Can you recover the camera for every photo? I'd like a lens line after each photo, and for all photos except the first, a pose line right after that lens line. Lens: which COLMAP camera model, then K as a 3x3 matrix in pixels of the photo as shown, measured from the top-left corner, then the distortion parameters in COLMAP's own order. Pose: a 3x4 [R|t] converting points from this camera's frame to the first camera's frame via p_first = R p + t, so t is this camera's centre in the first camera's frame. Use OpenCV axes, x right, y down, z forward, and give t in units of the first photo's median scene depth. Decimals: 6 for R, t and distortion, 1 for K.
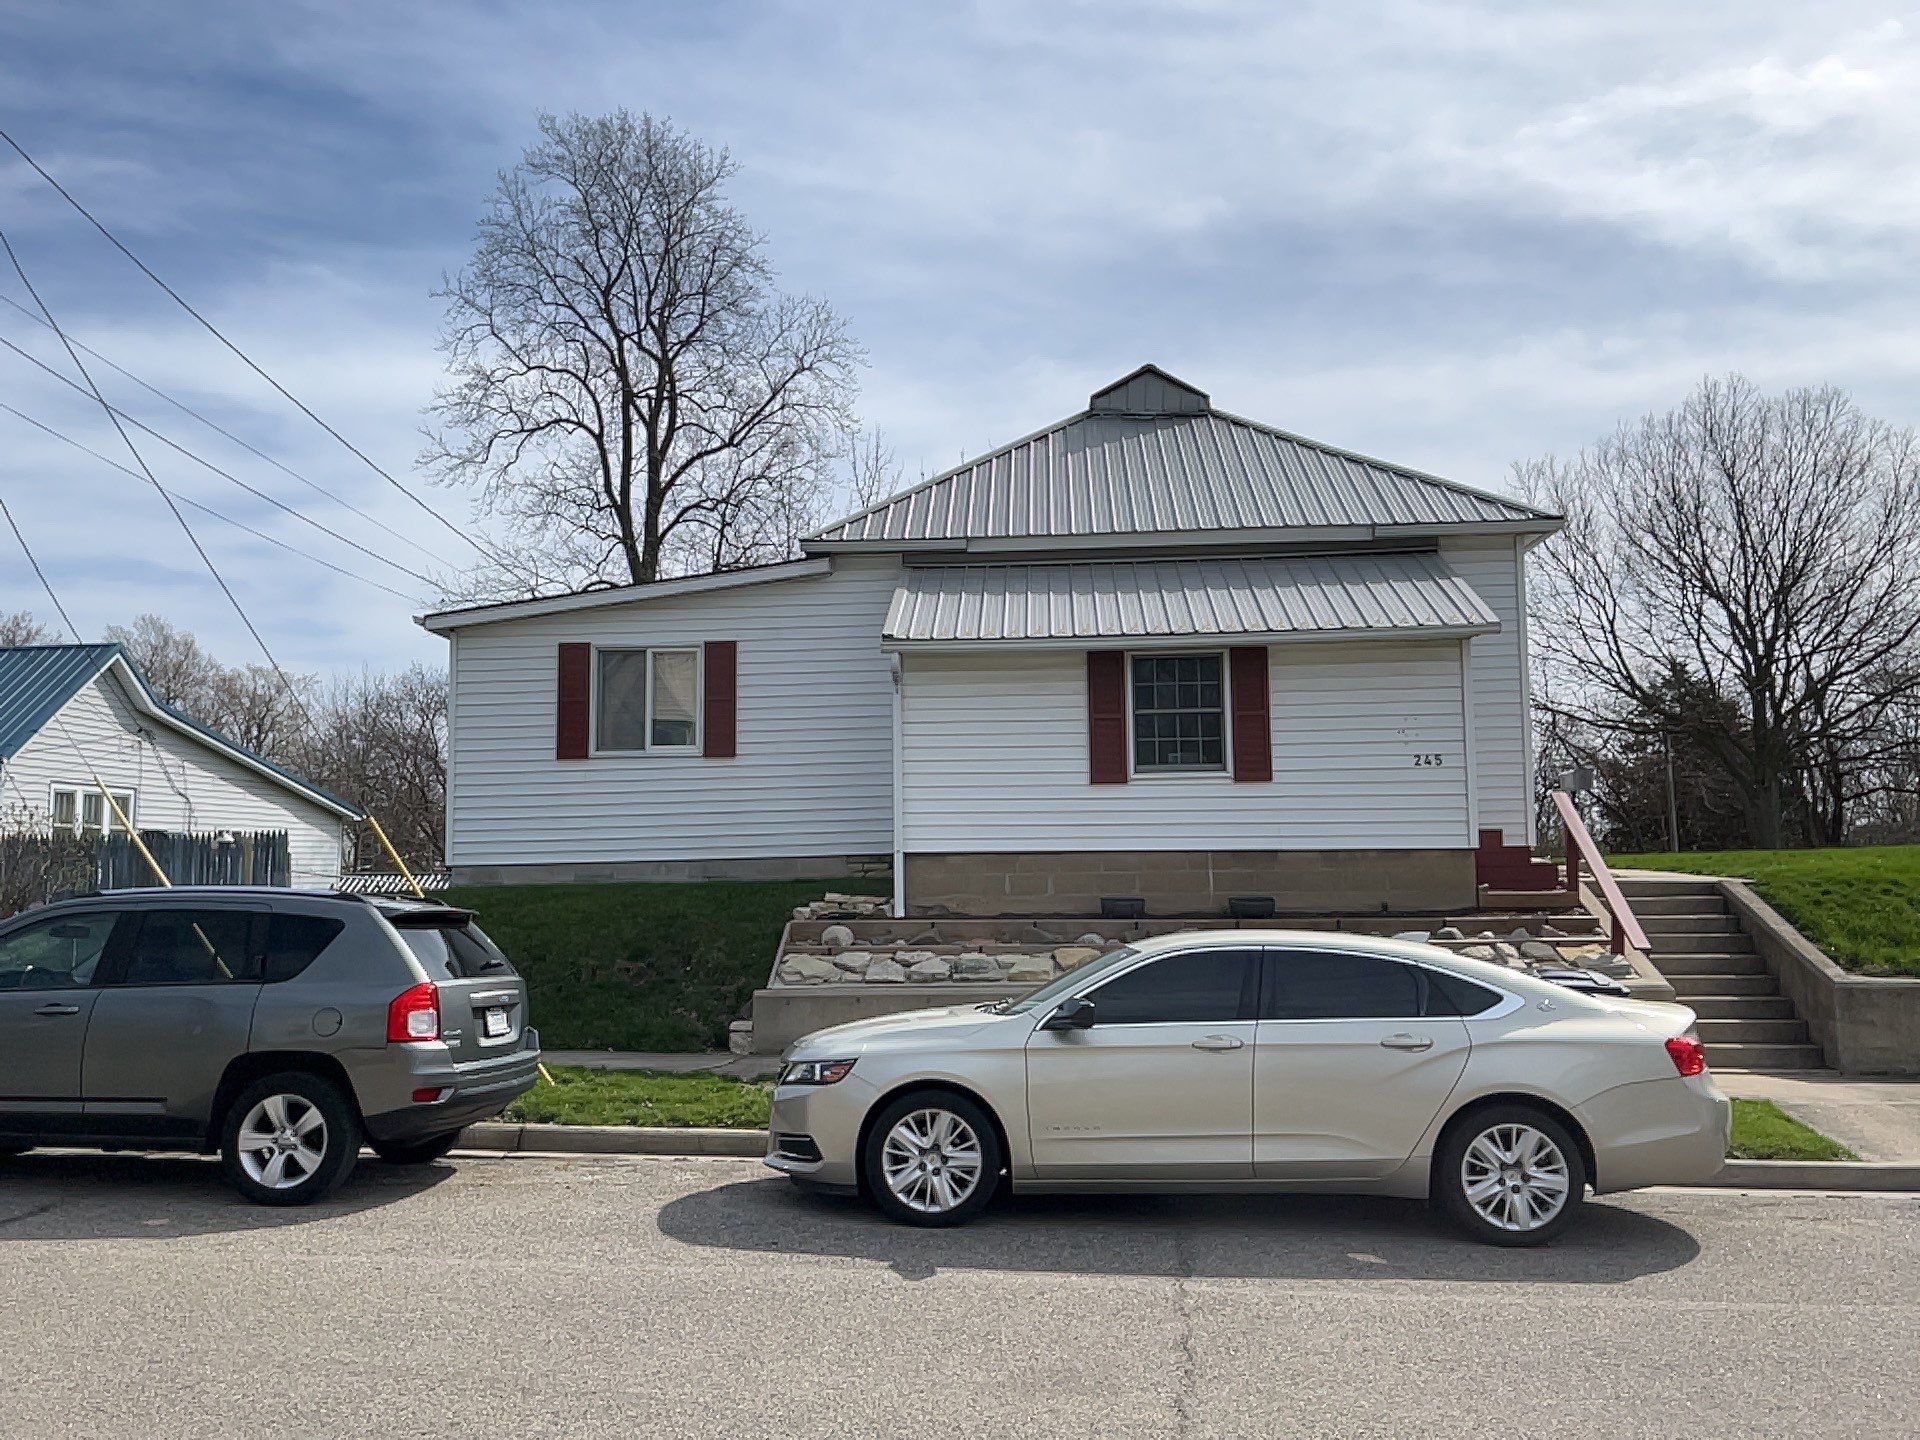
lens RADIAL K [[1625.2, 0, 1018.4], [0, 1625.2, 719.3], [0, 0, 1]] dist [0.075674, -0.000538]
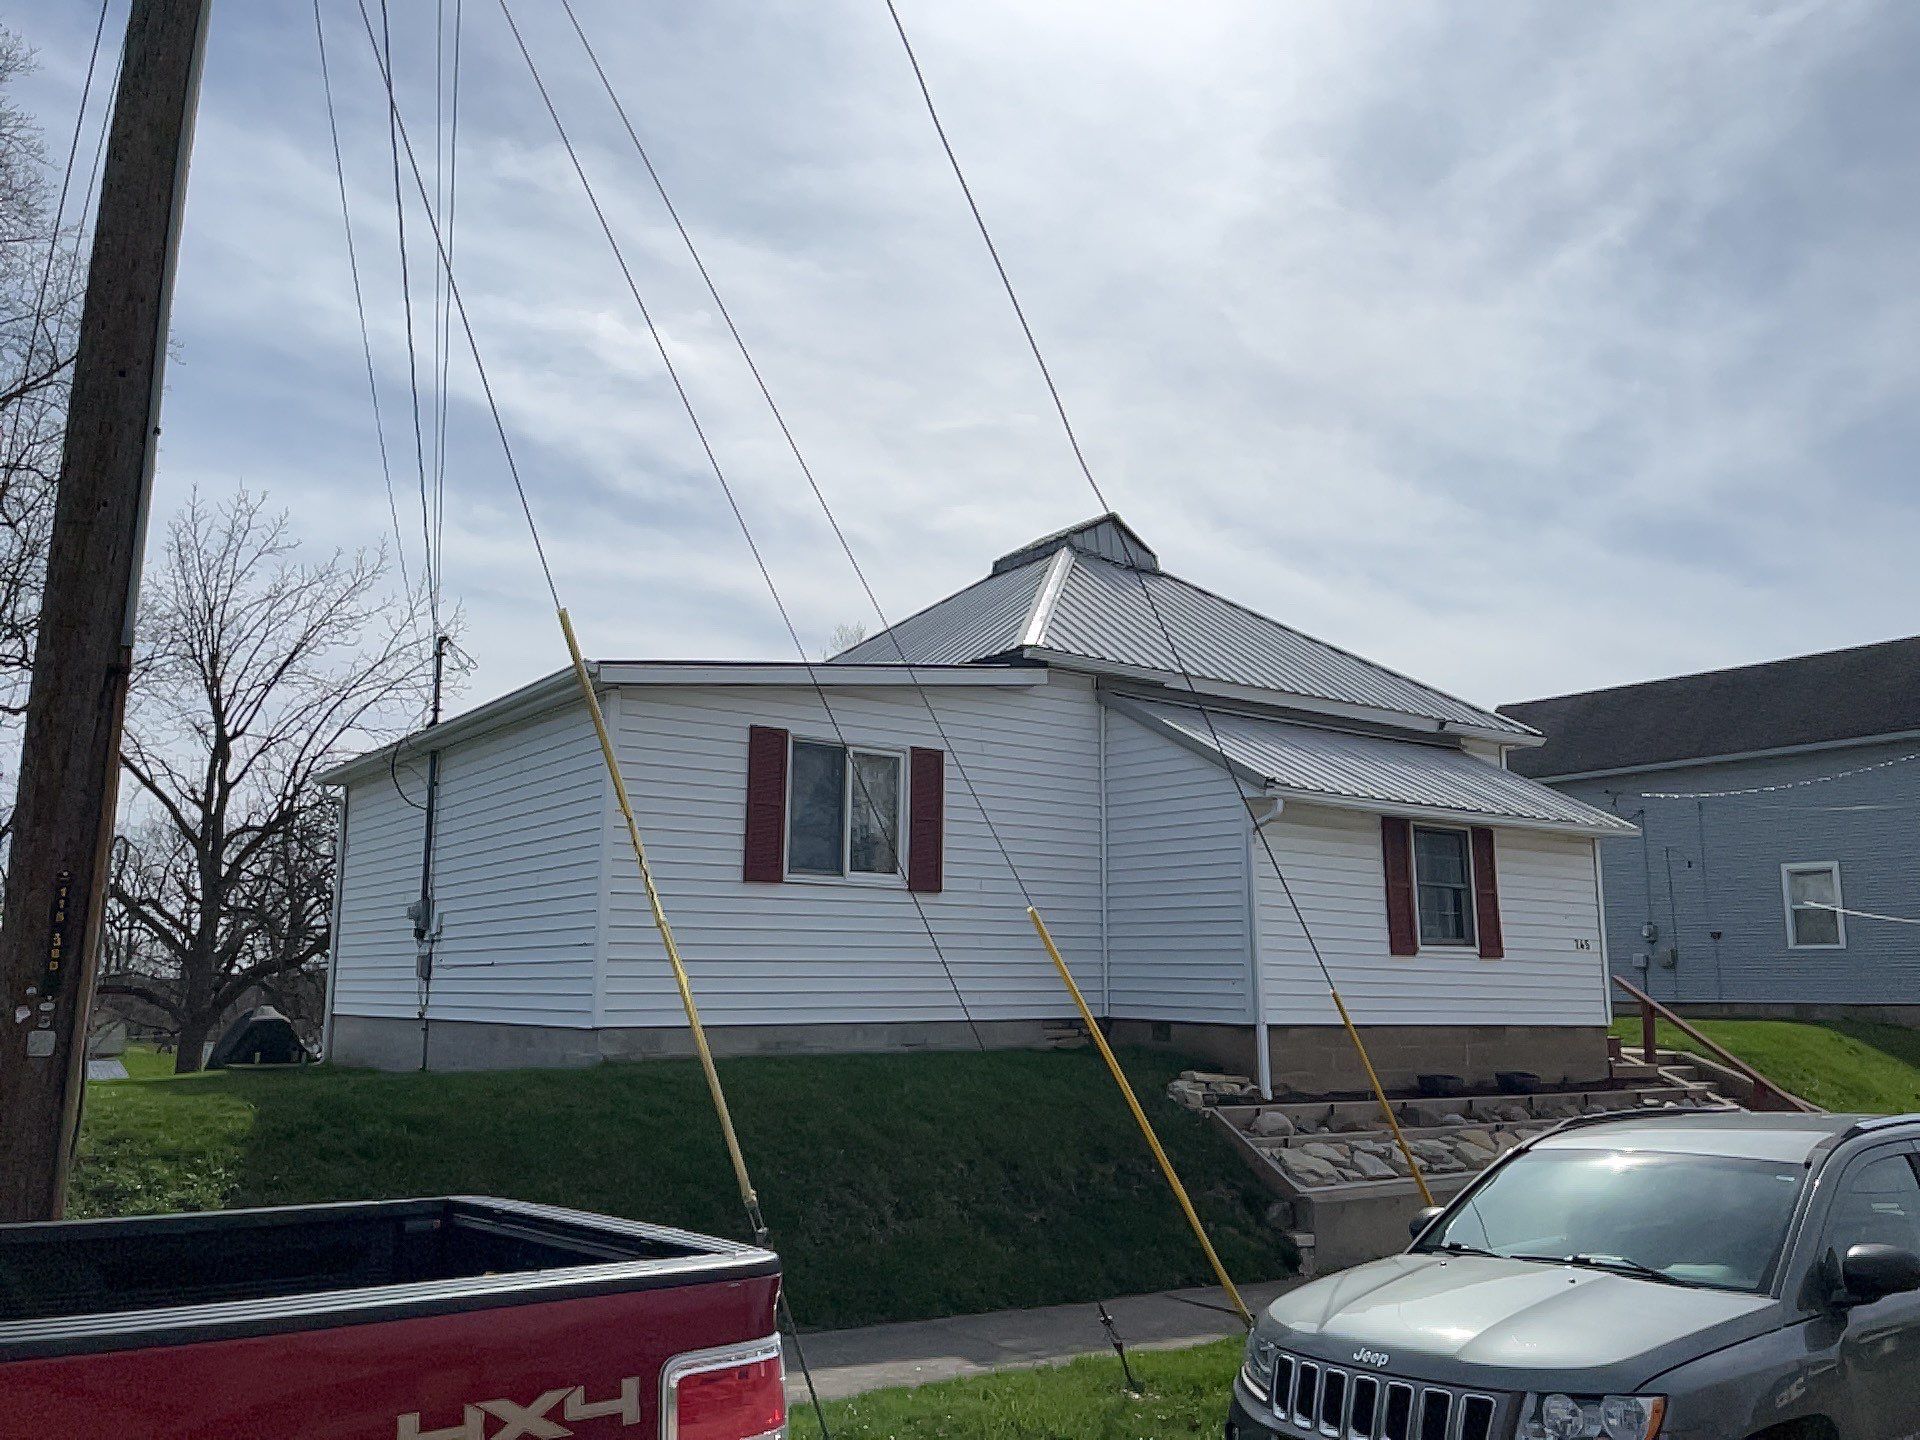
lens RADIAL K [[1521.2, 0, 960.0], [0, 1521.2, 720.0], [0, 0, 1]] dist [0.001385, -0.002060]
pose [[0.767804, 0.135222, 0.626252, -0.731573], [-0.081932, 0.990171, -0.113349, 0.025249], [-0.635424, 0.035720, 0.771337, 0.458939]]
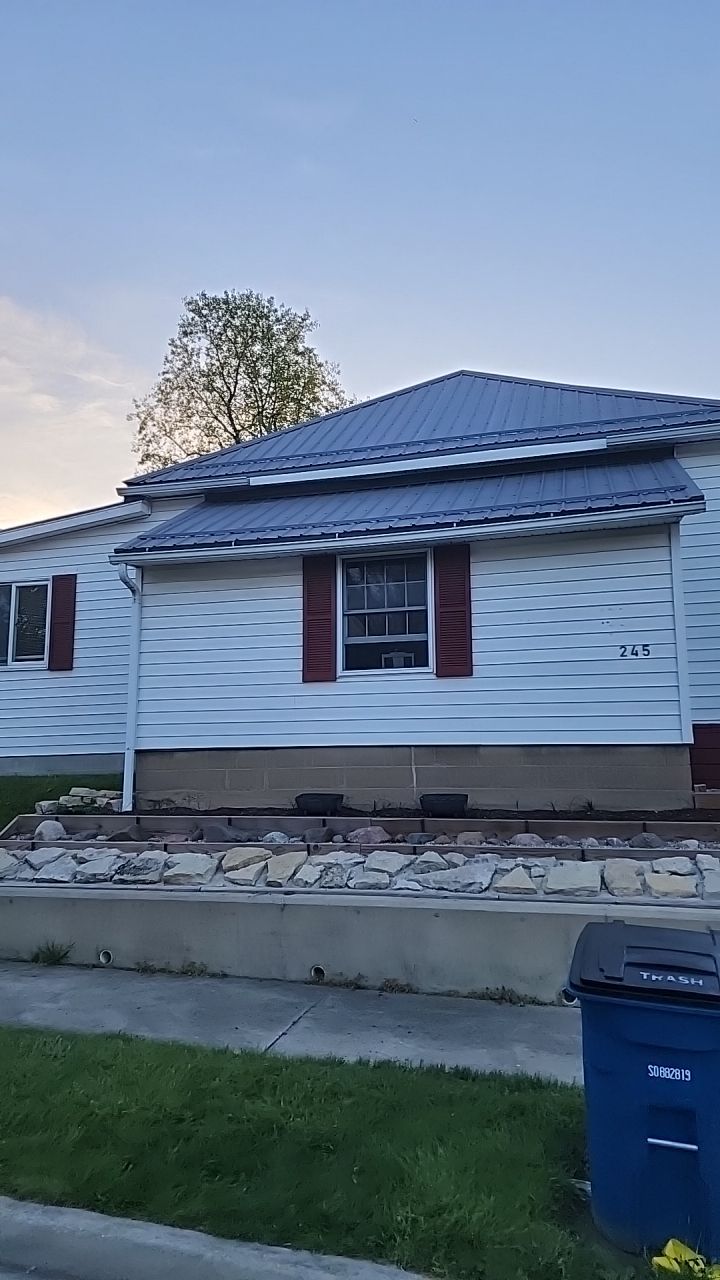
lens RADIAL K [[882.4, 0, 384.0], [0, 882.4, 638.3], [0, 0, 1]] dist [0.149128, -0.099602]
pose [[0.975836, -0.027631, -0.216750, 0.217949], [0.018465, 0.998852, -0.044203, 0.037355], [0.217723, 0.039132, 0.975226, 0.454861]]
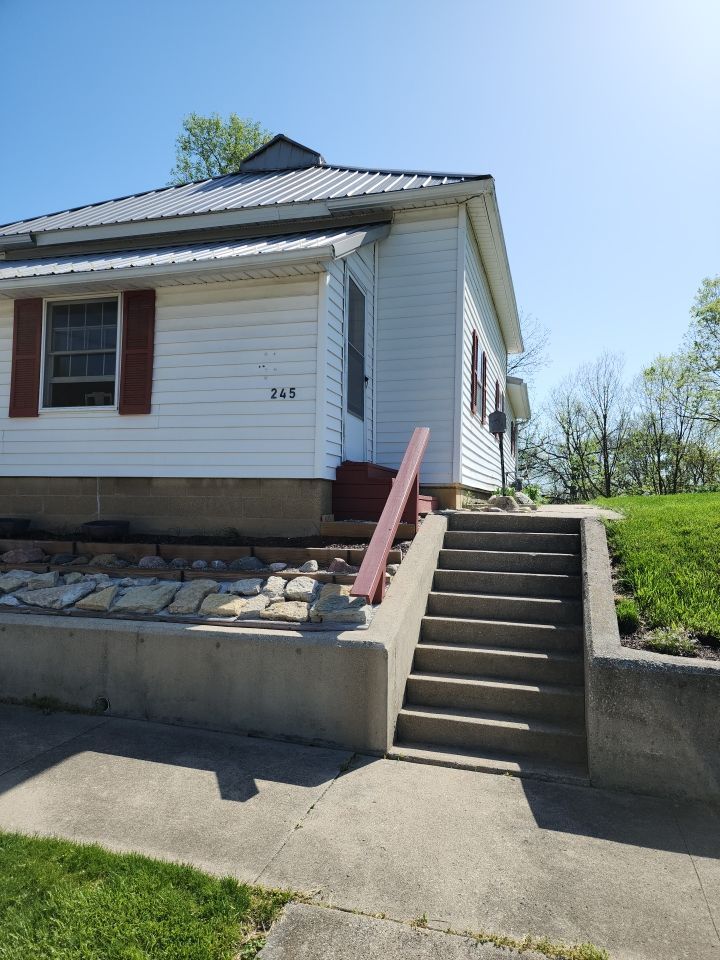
lens RADIAL K [[682.3, 0, 360.0], [0, 682.3, 480.0], [0, 0, 1]] dist [0.065537, 0.000939]
pose [[0.970793, 0.019833, -0.239098, 0.395876], [-0.005536, 0.998164, 0.060320, 0.052485], [0.239855, -0.057234, 0.969120, 0.582918]]
